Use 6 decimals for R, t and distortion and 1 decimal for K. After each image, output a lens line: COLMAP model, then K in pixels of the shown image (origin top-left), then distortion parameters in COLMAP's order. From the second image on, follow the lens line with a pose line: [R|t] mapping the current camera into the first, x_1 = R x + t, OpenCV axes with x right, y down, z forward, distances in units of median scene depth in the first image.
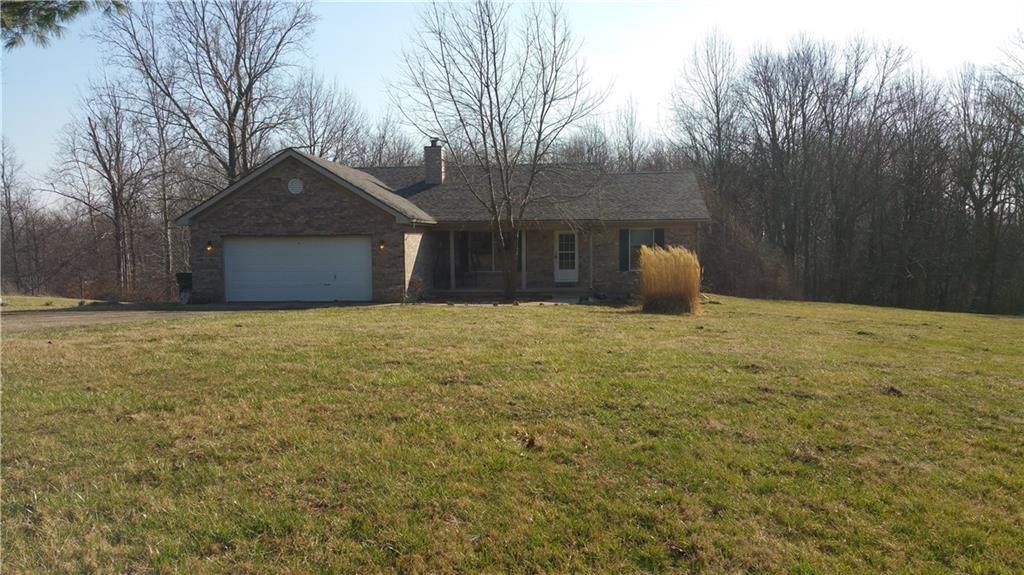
lens RADIAL K [[840.0, 0, 510.5], [0, 840.0, 286.0], [0, 0, 1]] dist [0.050747, -0.047846]
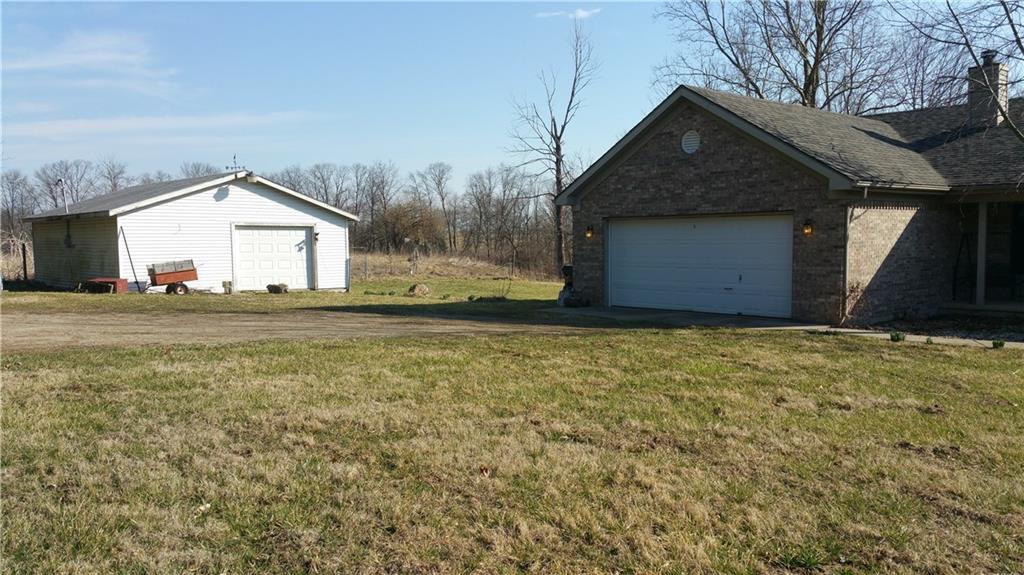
lens RADIAL K [[840.0, 0, 514.6], [0, 840.0, 294.1], [0, 0, 1]] dist [0.050747, -0.047846]
pose [[0.725790, 0.044666, -0.686465, 0.113059], [-0.028774, 0.998988, 0.034579, -0.015534], [0.687314, -0.005345, 0.726341, 0.408923]]
